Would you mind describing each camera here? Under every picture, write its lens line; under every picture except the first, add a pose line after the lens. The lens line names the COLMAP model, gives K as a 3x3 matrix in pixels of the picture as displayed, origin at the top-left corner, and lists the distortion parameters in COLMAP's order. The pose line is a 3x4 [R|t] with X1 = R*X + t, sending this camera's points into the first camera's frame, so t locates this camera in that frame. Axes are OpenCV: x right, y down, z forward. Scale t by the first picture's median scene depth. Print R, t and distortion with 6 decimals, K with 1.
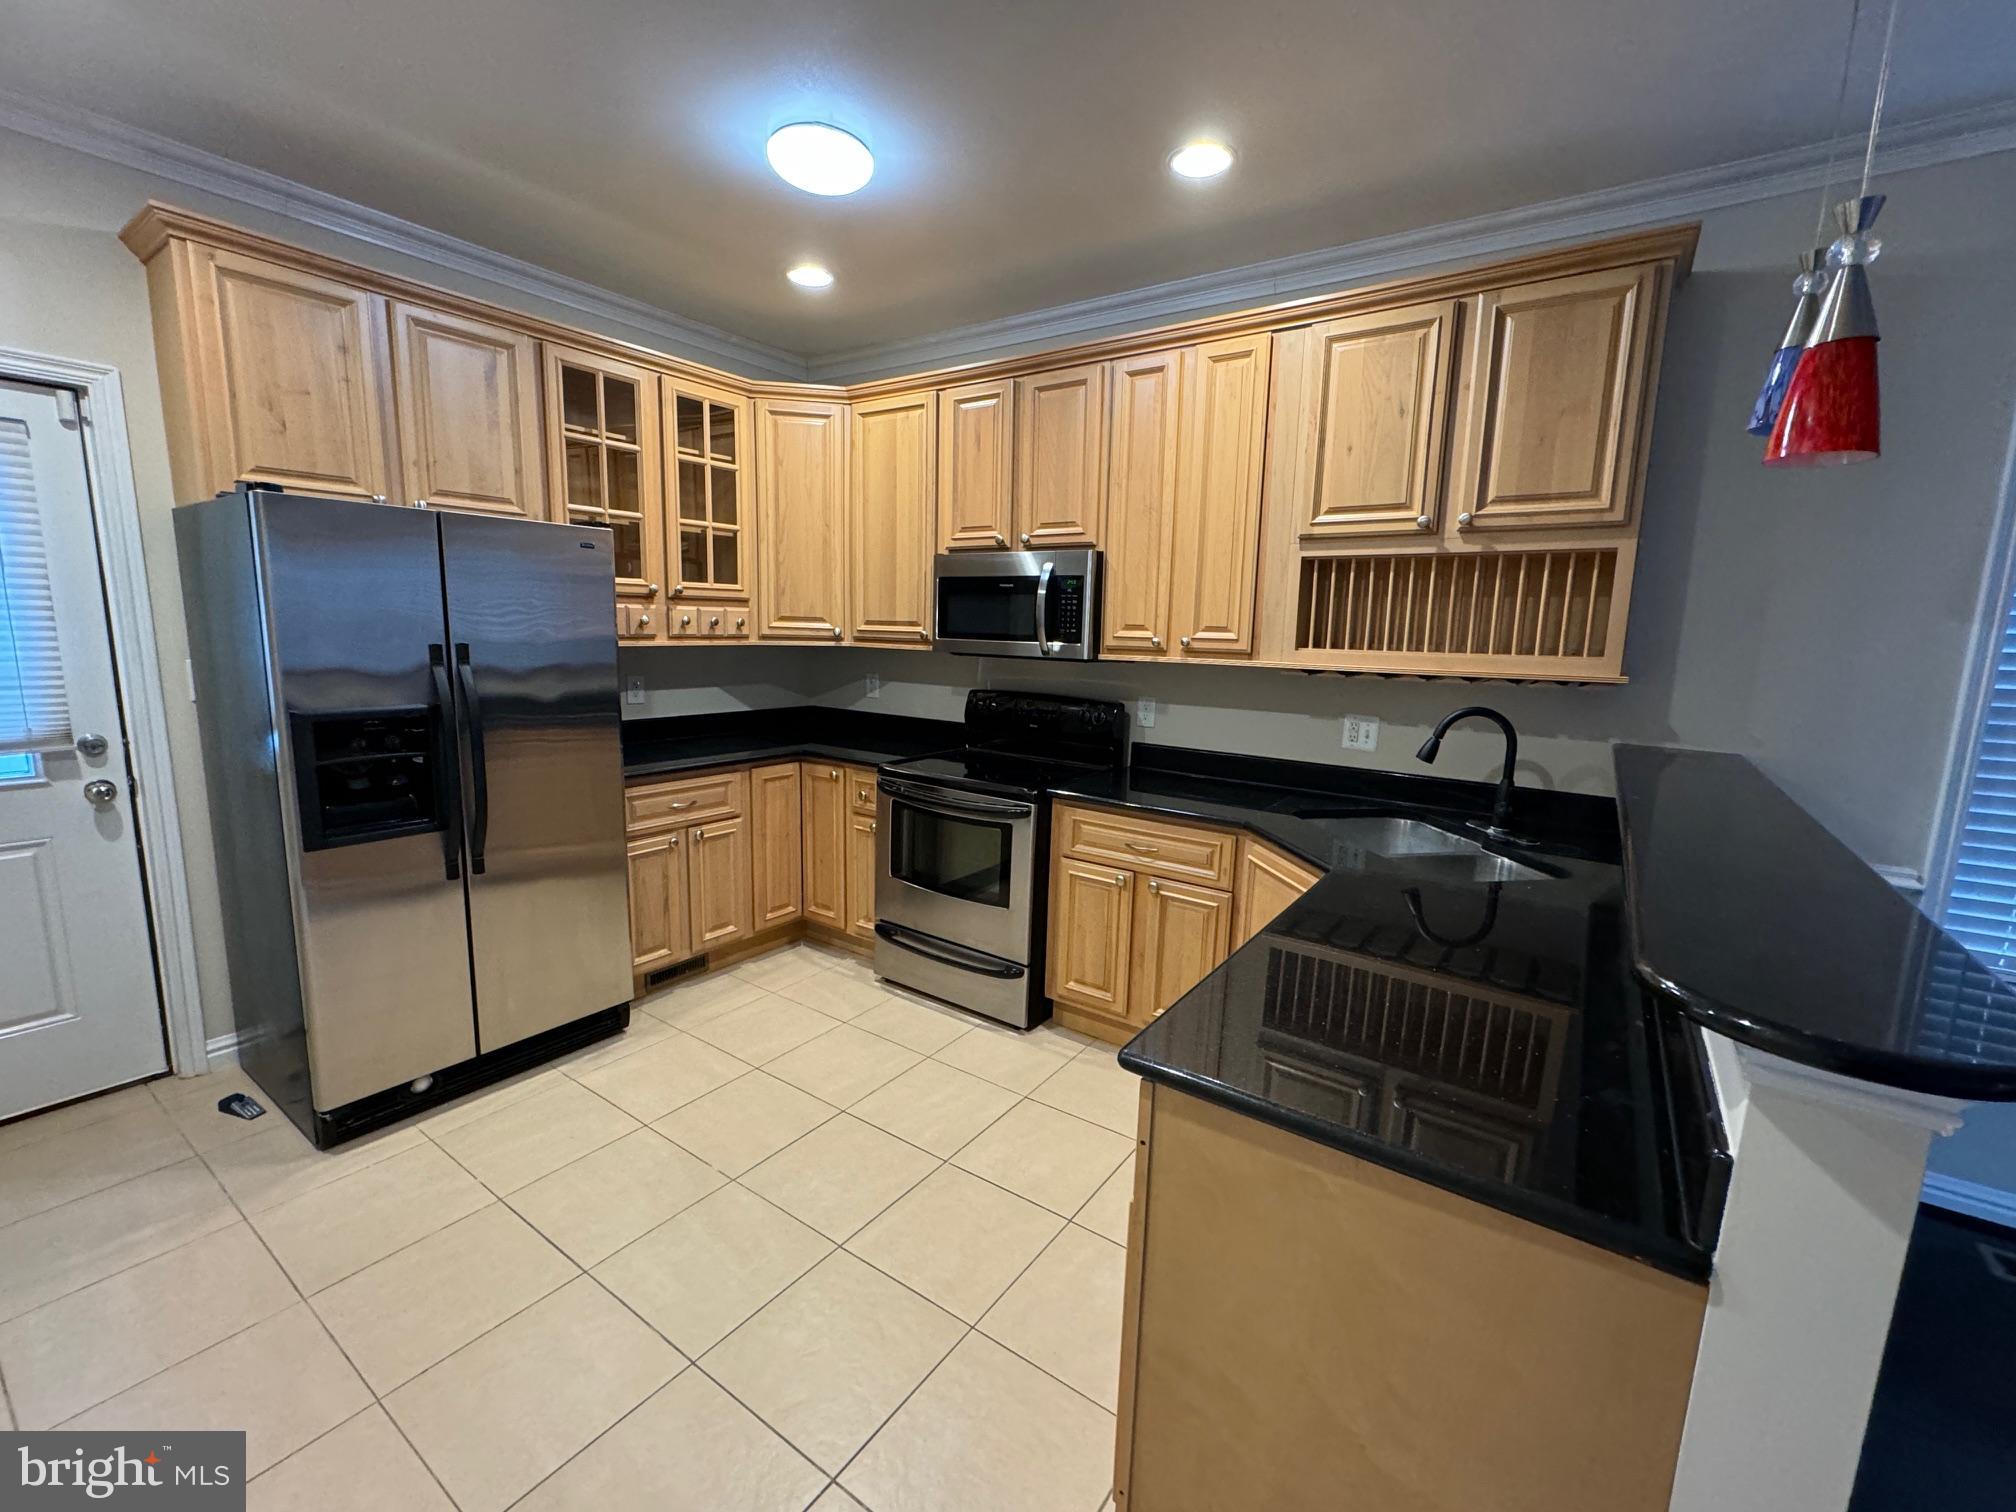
lens RADIAL K [[846.5, 0, 1009.8], [0, 846.5, 759.1], [0, 0, 1]] dist [0.002858, 0.000131]
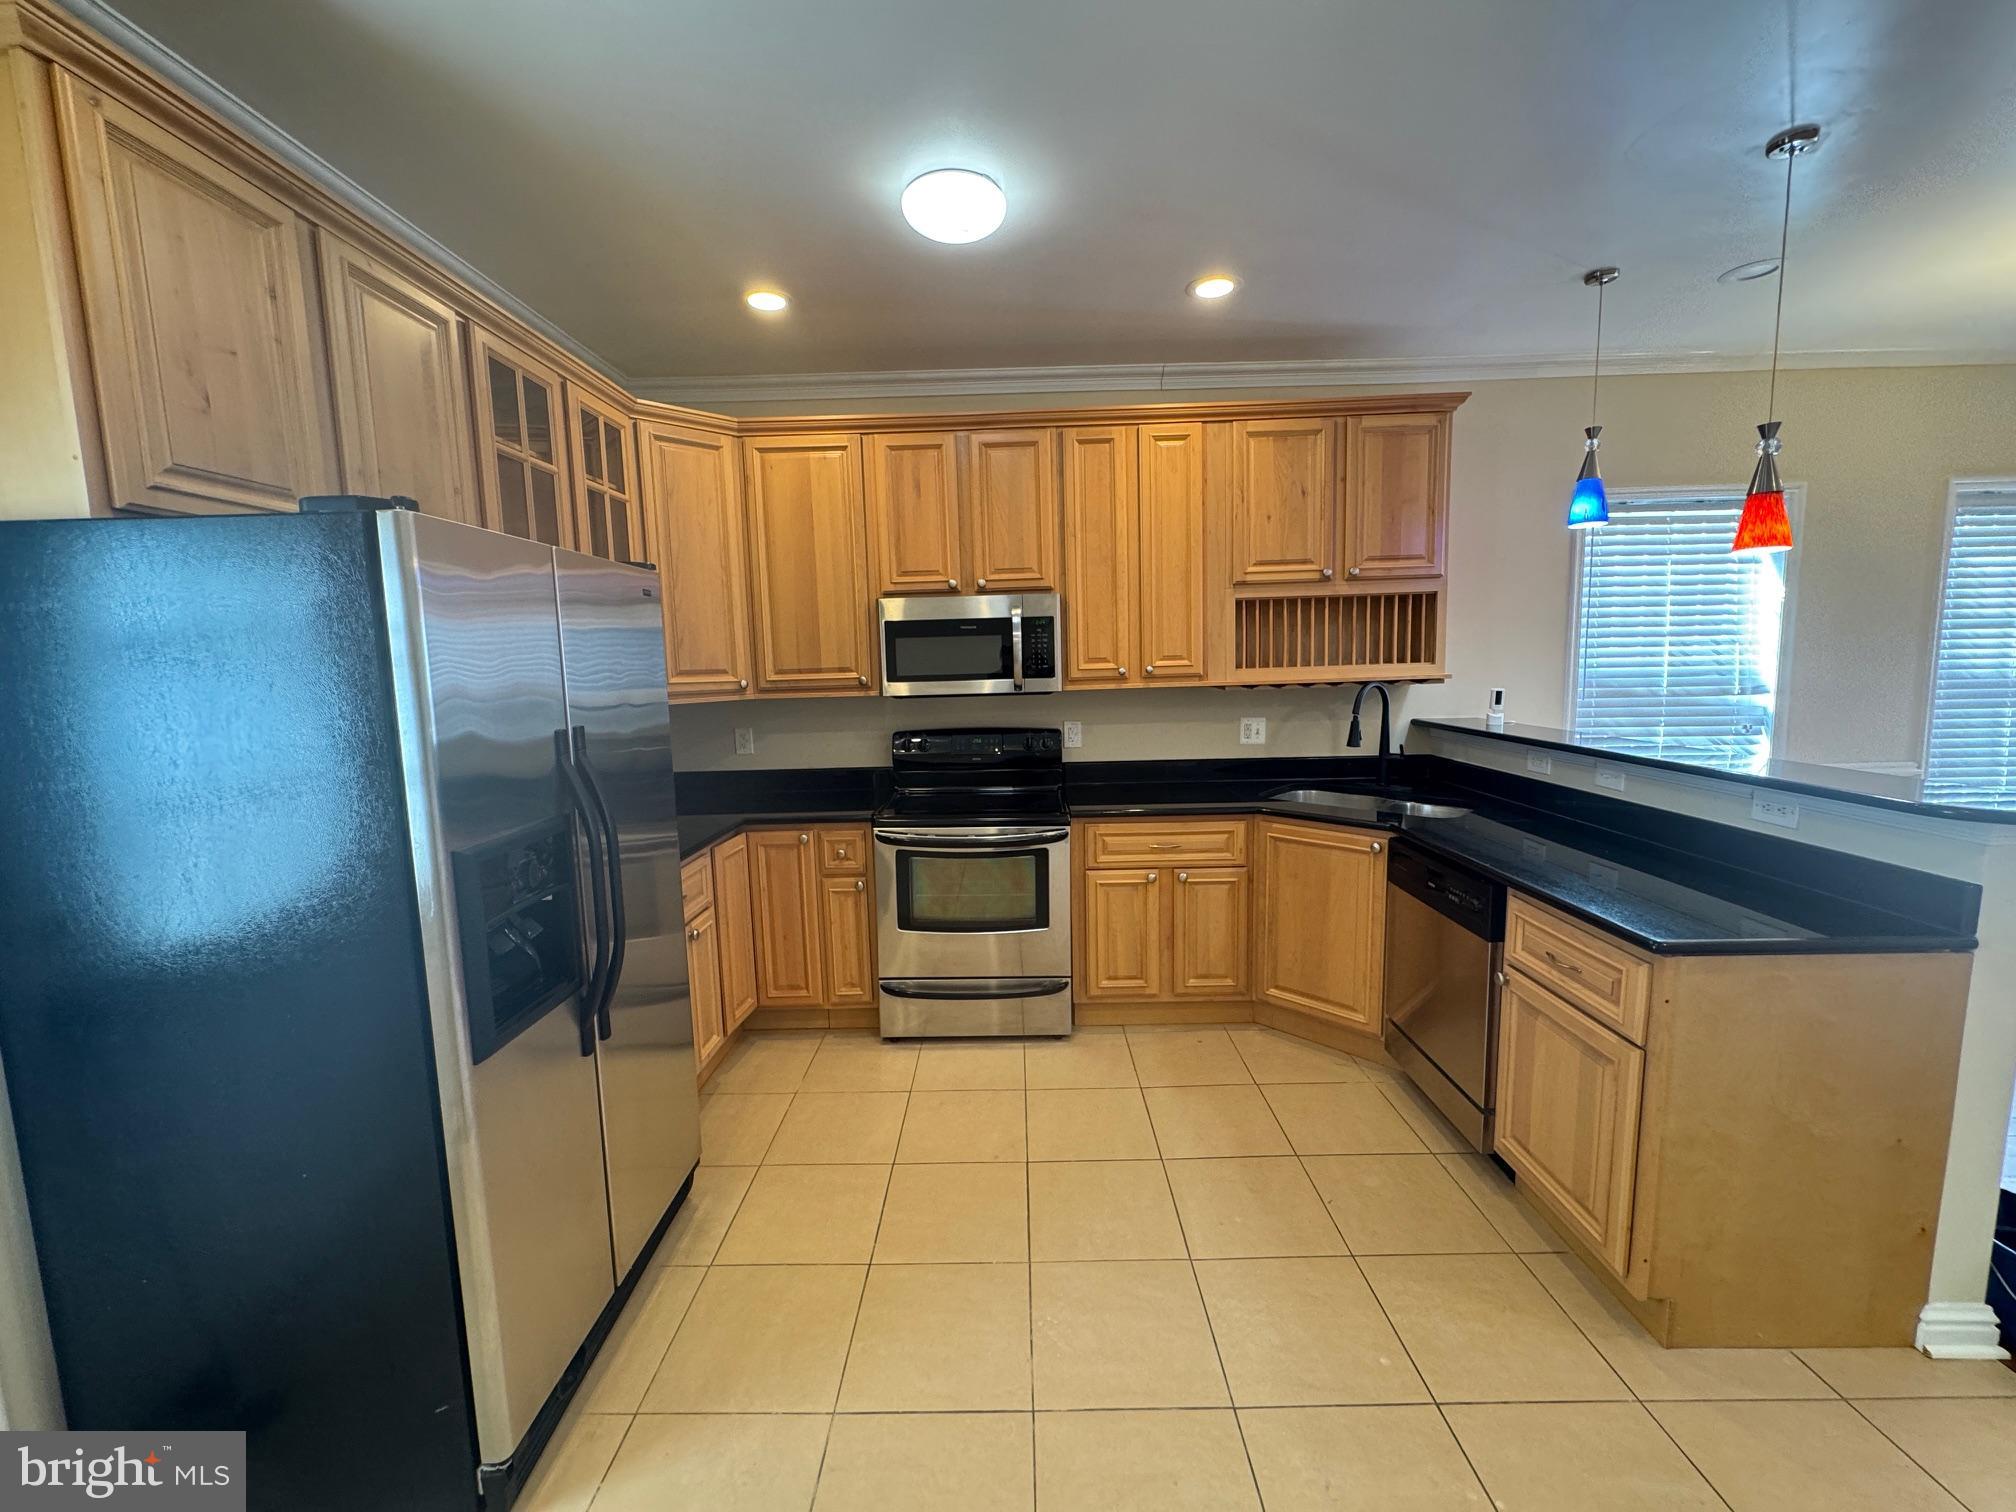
lens RADIAL K [[803.6, 0, 1008.0], [0, 803.6, 756.0], [0, 0, 1]] dist [-0.001201, -0.000515]
pose [[0.822428, -0.118732, 0.556341, -0.572540], [0.139064, 0.990267, 0.005763, -0.050360], [-0.551610, 0.072628, 0.830934, 0.173967]]
